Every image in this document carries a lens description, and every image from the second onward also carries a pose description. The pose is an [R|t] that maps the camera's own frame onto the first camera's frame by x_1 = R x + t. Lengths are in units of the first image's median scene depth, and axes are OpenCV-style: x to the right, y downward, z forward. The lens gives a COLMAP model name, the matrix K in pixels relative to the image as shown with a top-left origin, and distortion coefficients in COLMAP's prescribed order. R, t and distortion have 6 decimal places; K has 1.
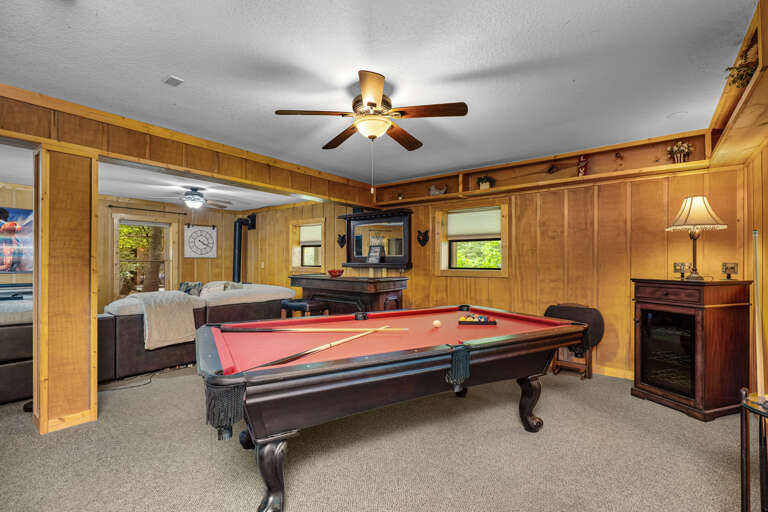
lens RADIAL K [[352.6, 0, 384.0], [0, 352.6, 256.0], [0, 0, 1]] dist [0.000262, -0.000036]
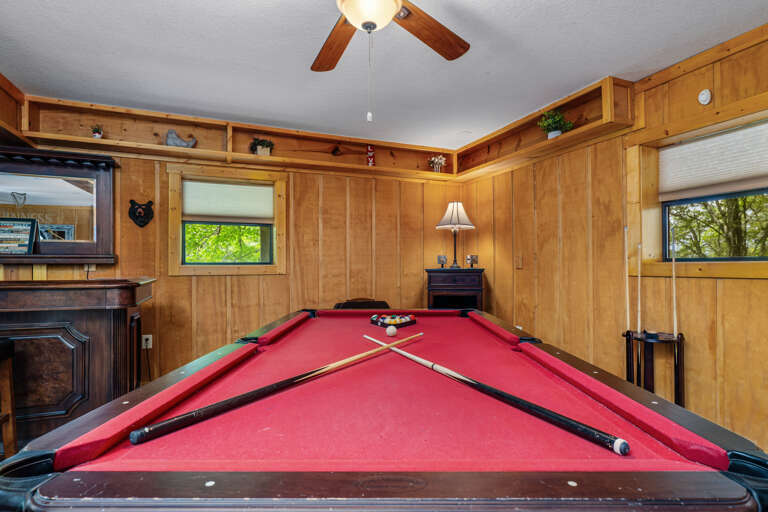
lens RADIAL K [[402.9, 0, 384.0], [0, 402.9, 256.0], [0, 0, 1]] dist [0.000760, 0.000197]
pose [[0.486591, 0.015644, 0.873490, -0.361476], [-0.010899, 0.999871, -0.011835, 0.031301], [-0.873562, -0.003761, 0.486699, 0.400981]]
